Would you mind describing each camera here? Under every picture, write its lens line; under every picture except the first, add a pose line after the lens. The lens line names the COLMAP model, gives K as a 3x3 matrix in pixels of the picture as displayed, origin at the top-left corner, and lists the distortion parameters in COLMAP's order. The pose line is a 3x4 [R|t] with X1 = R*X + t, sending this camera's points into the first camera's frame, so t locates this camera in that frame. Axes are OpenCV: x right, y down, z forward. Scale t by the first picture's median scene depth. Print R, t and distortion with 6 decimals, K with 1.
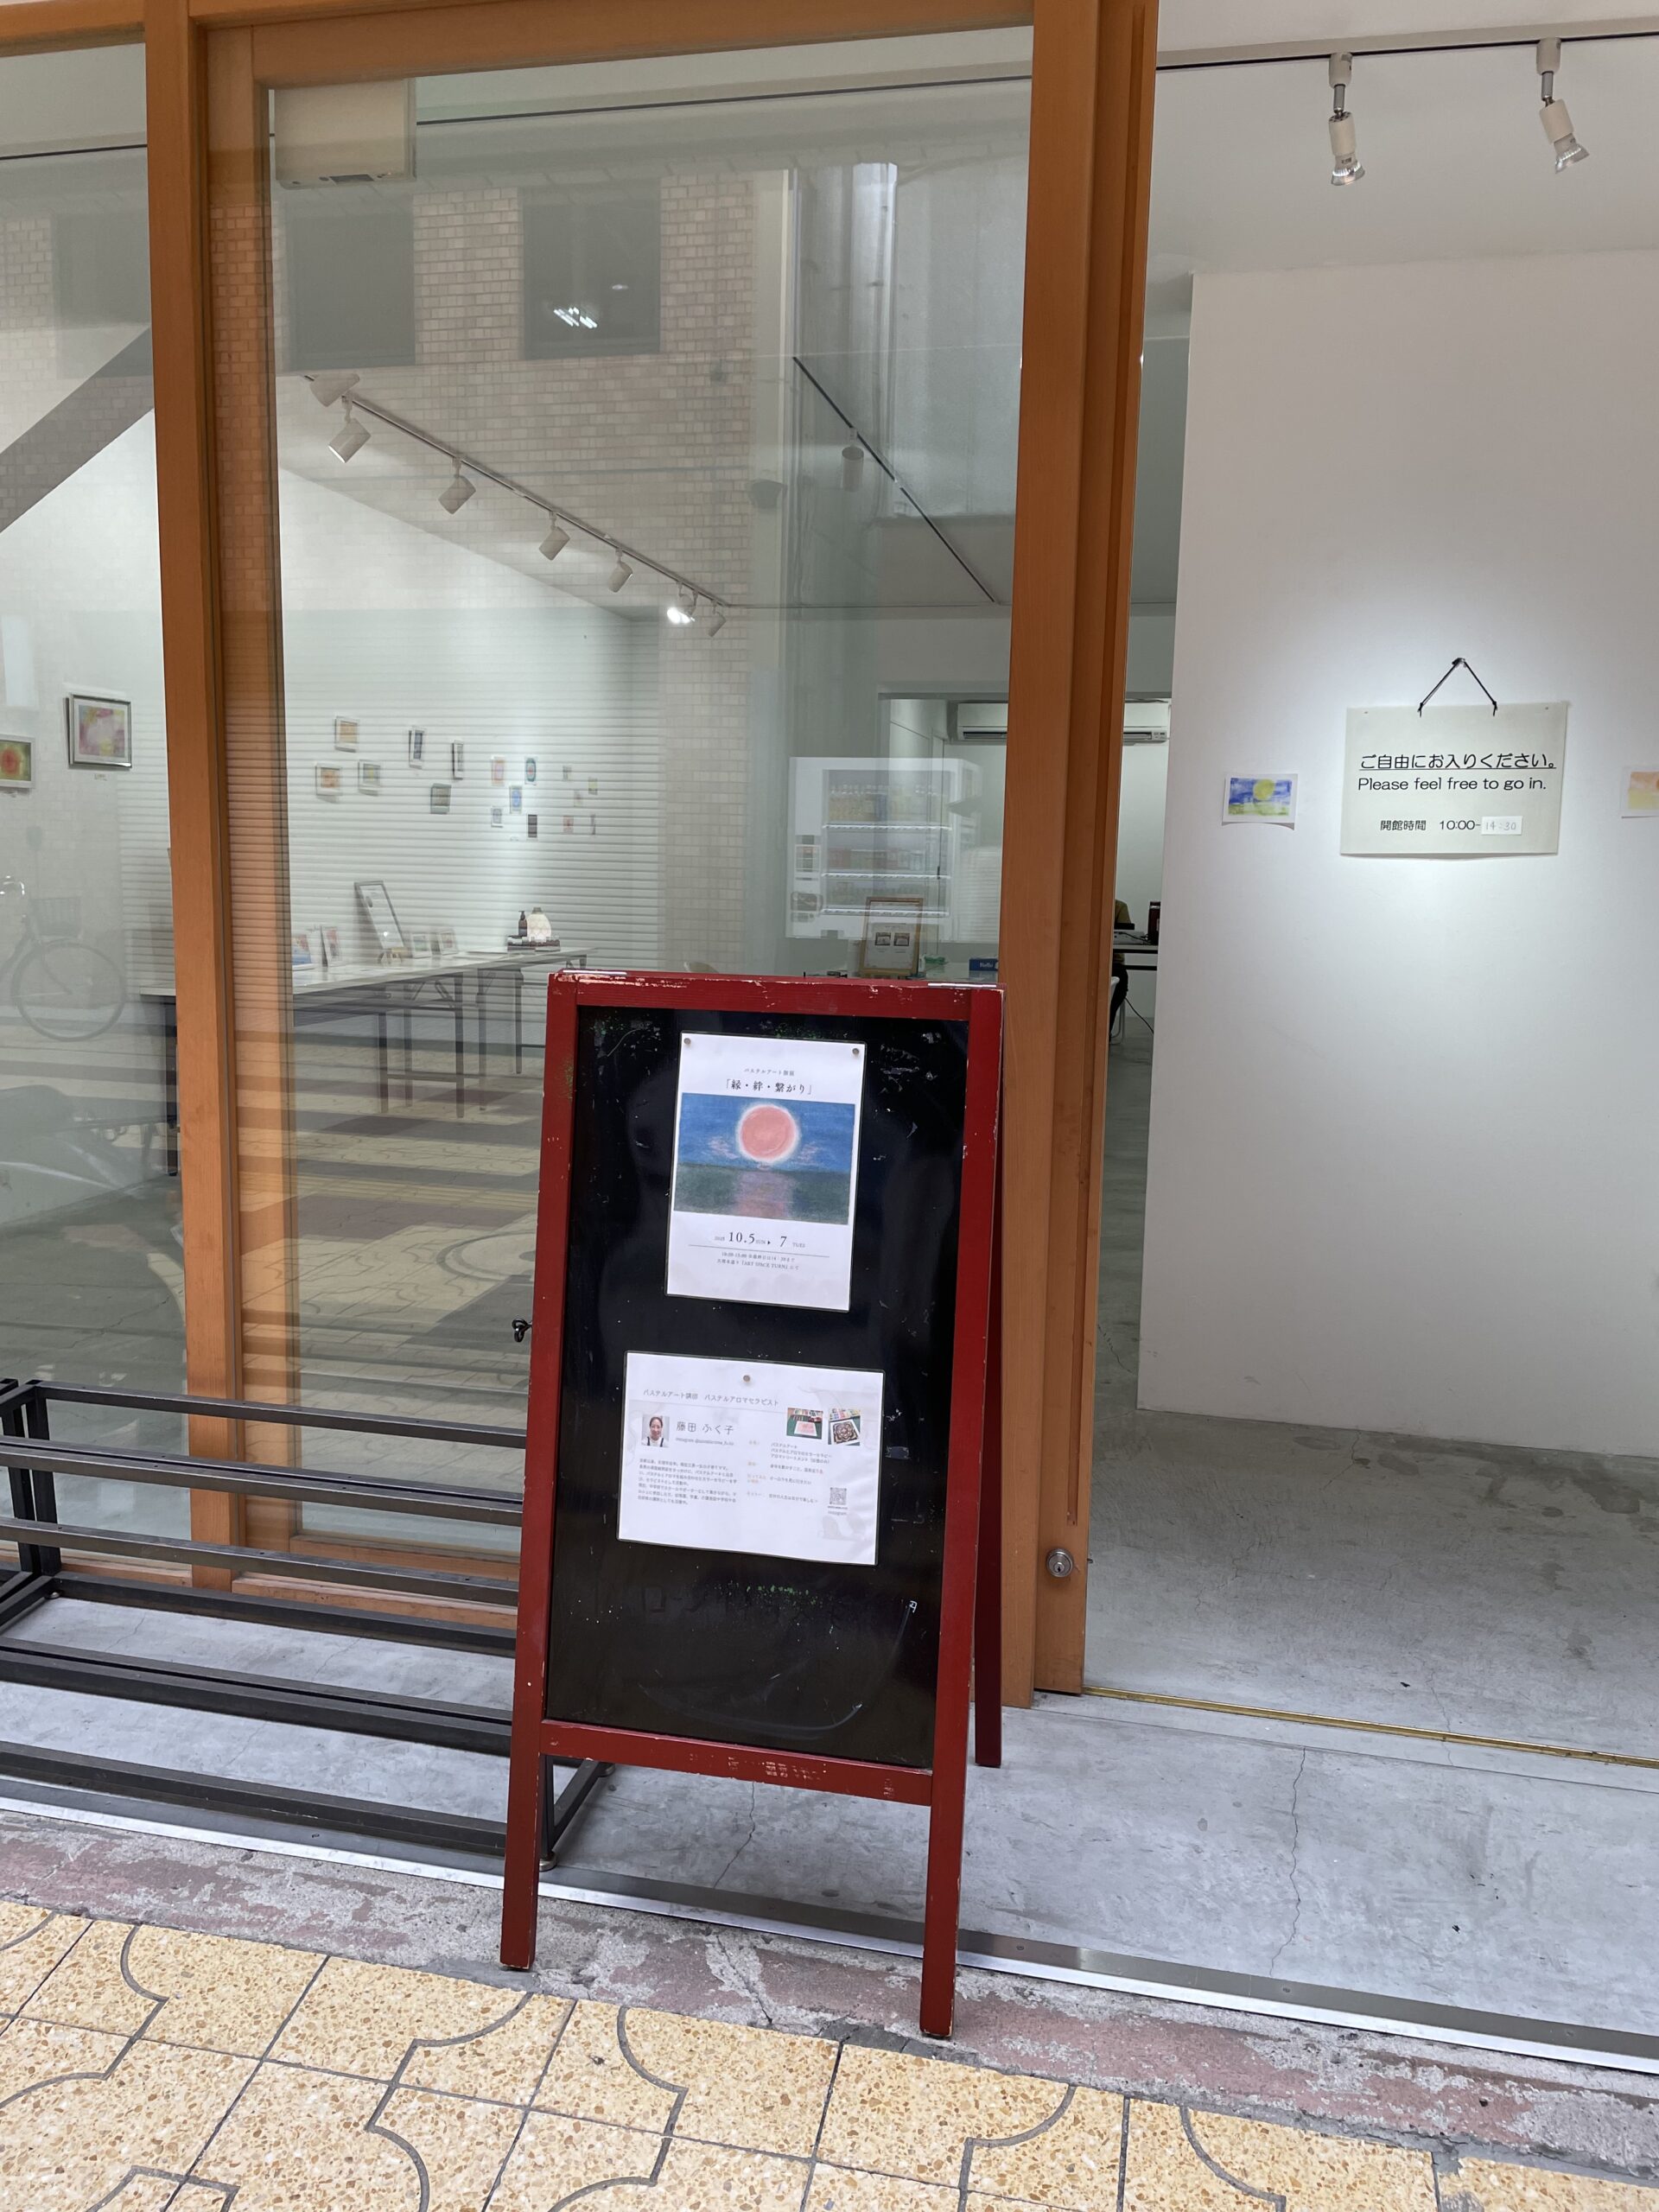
lens RADIAL K [[1673.0, 0, 829.9], [0, 1673.0, 1101.6], [0, 0, 1]] dist [-0.000312, -0.001403]
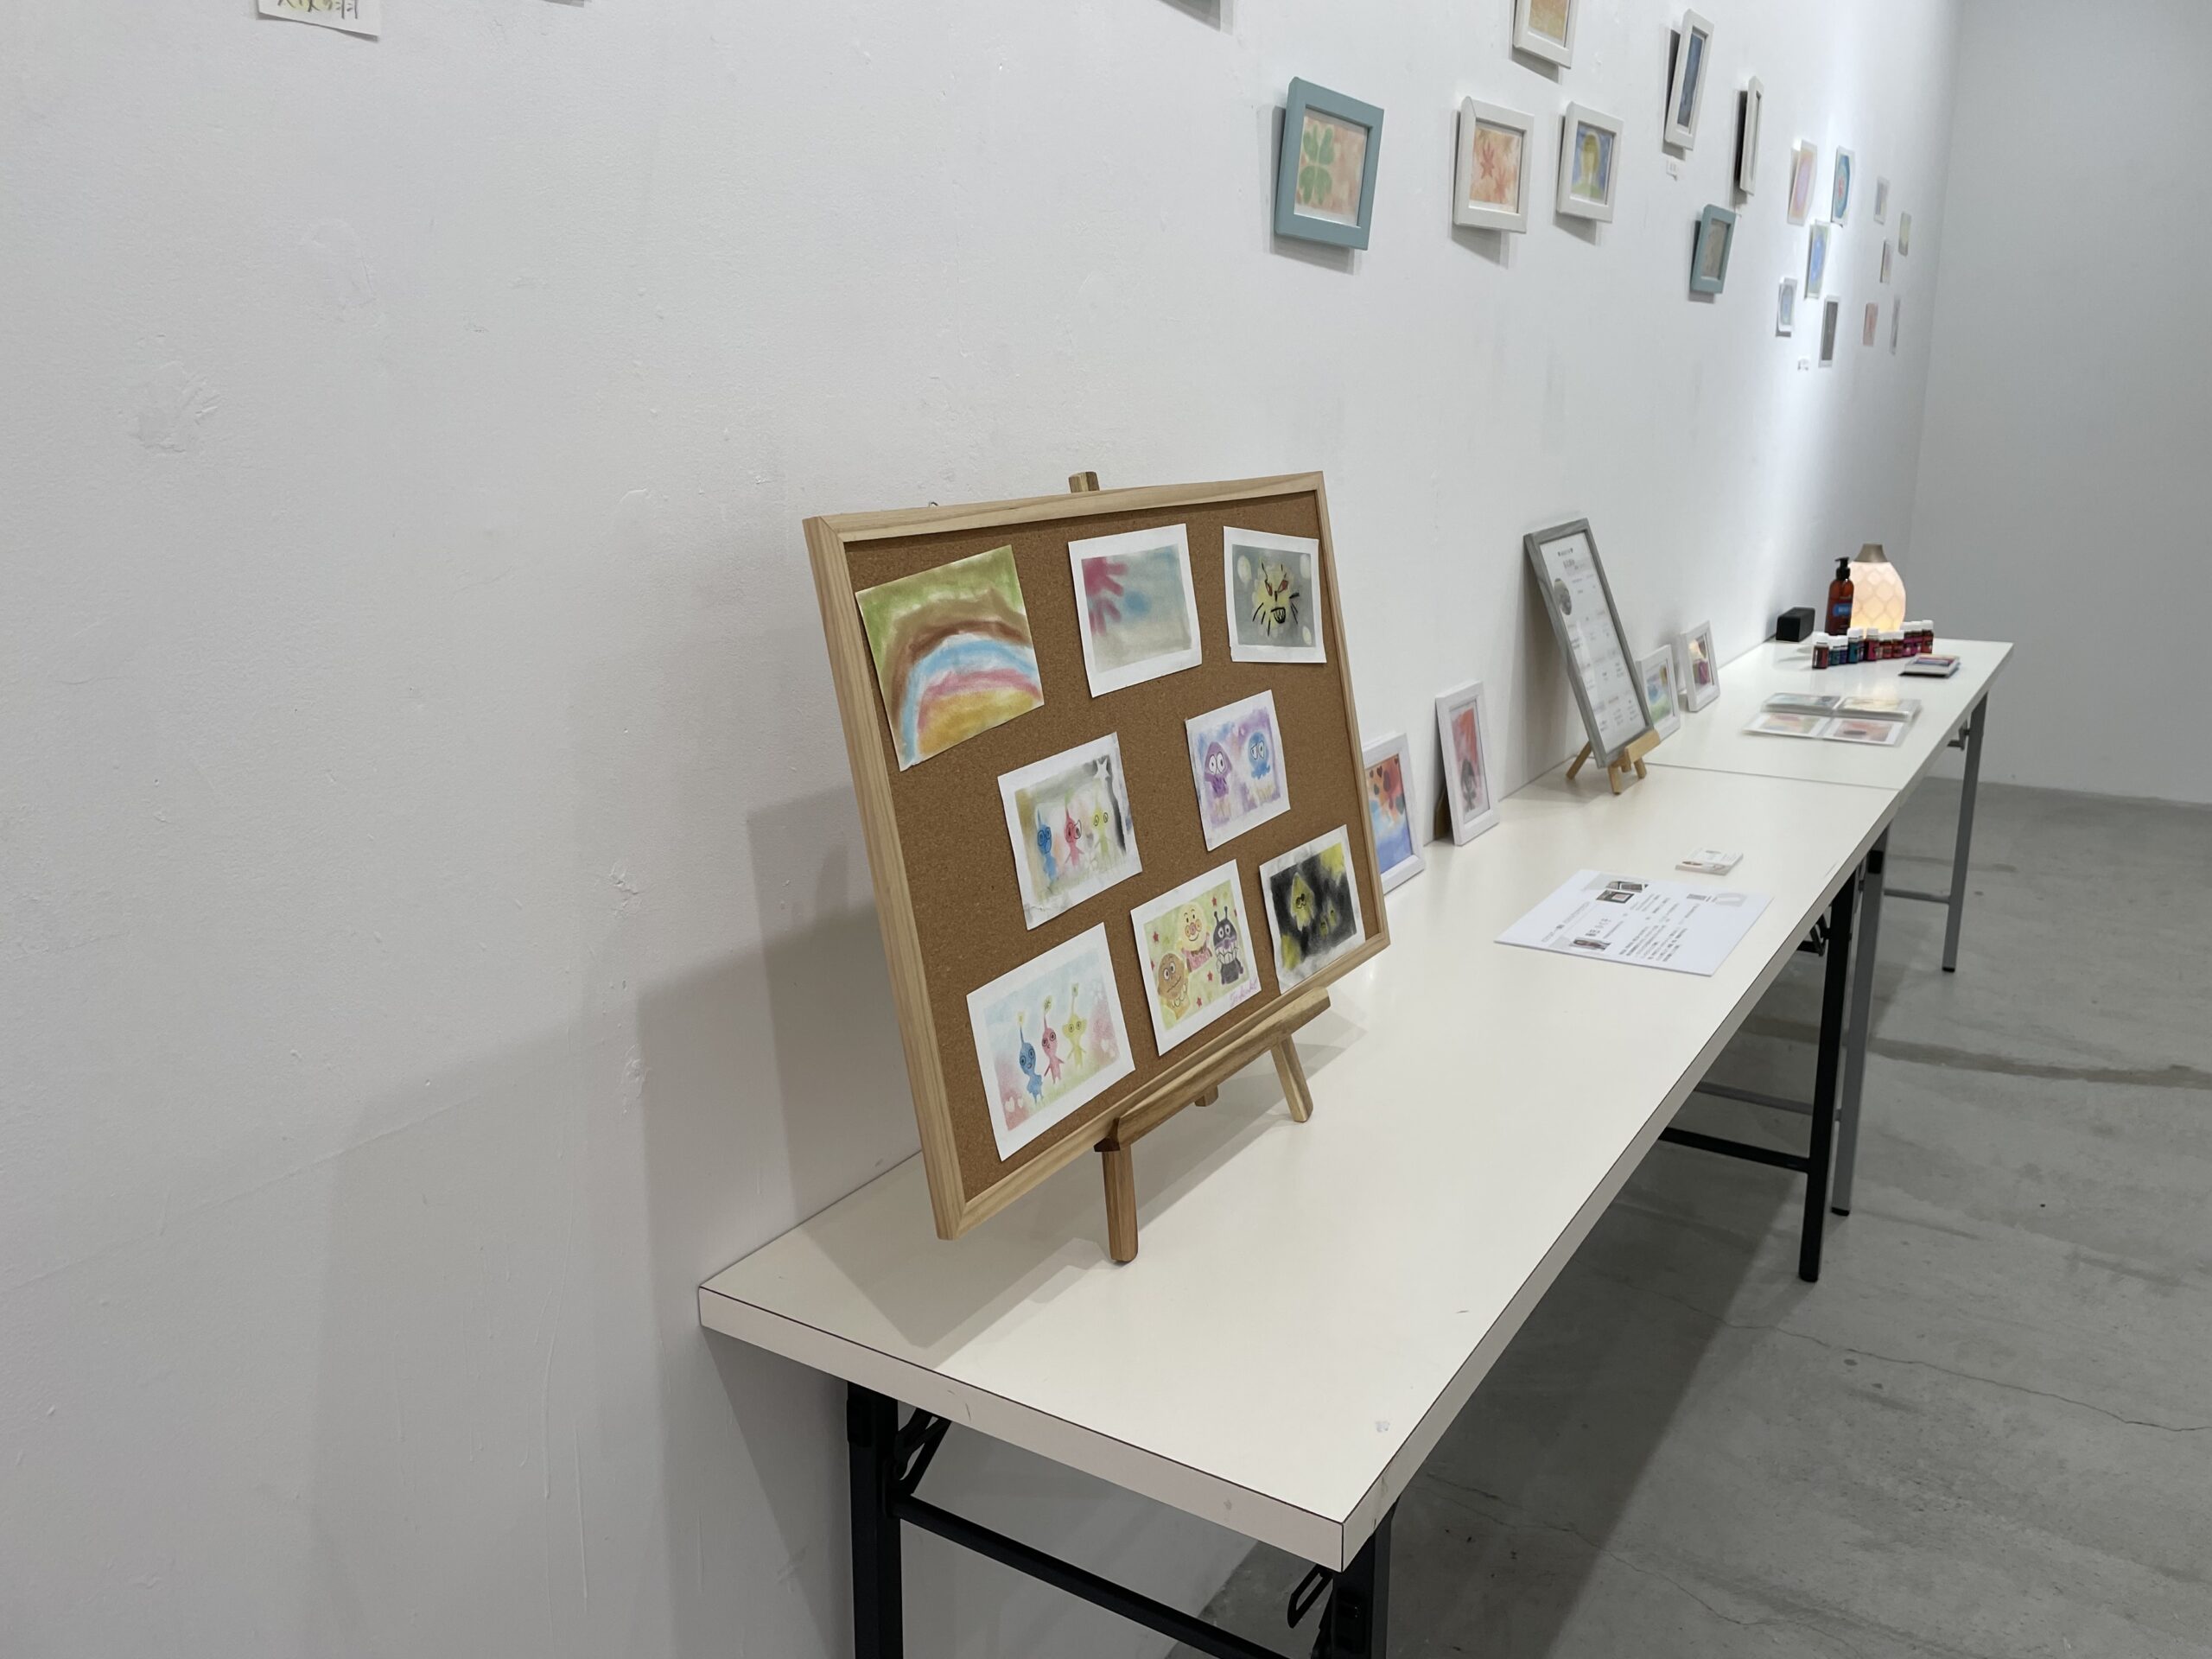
lens RADIAL K [[1673.0, 0, 1107.3], [0, 1673.0, 830.9], [0, 0, 1]] dist [-0.000312, -0.001403]
pose [[0.942698, 0.048616, -0.330085, -0.214069], [-0.010489, 0.993157, 0.116317, -0.094662], [0.333481, -0.106190, 0.936757, 0.579964]]
